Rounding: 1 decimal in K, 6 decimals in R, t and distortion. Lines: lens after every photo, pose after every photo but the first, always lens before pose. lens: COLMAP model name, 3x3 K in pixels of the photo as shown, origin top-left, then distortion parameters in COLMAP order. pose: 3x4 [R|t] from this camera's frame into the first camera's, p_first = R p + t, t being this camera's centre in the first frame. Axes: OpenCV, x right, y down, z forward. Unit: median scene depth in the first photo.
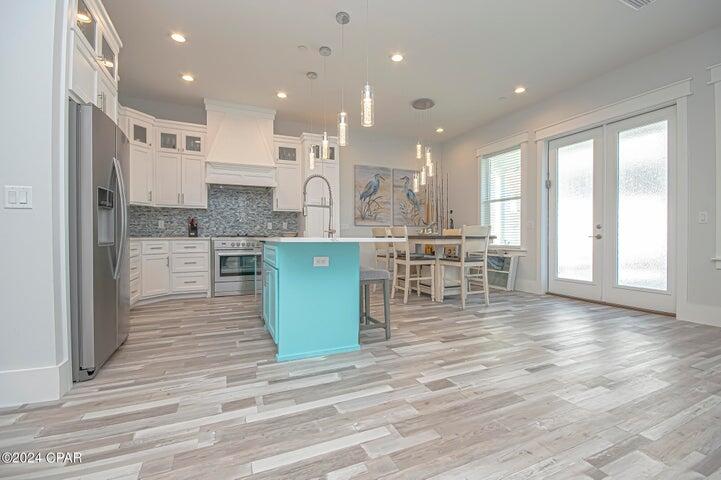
lens RADIAL K [[315.8, 0, 367.1], [0, 315.8, 239.8], [0, 0, 1]] dist [0.001065, -0.006890]
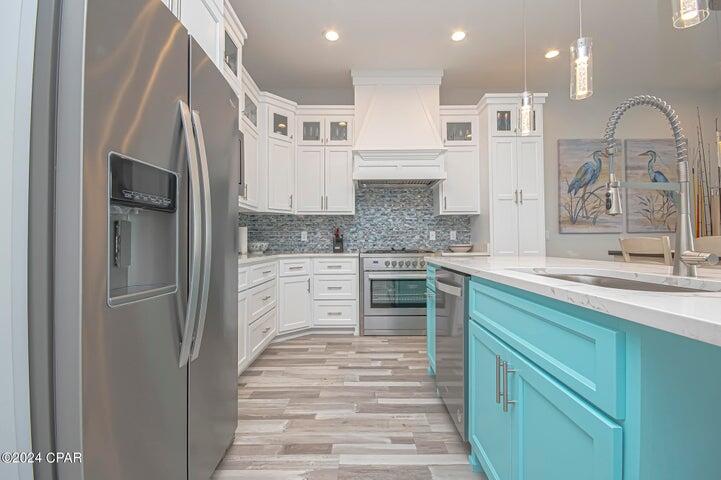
lens RADIAL K [[315.8, 0, 360.9], [0, 315.8, 241.0], [0, 0, 1]] dist [0.001065, -0.006890]
pose [[0.906367, -0.004454, -0.422469, -0.170406], [-0.002746, 0.999861, -0.016431, -0.022799], [0.422483, 0.016053, 0.906229, 0.315769]]
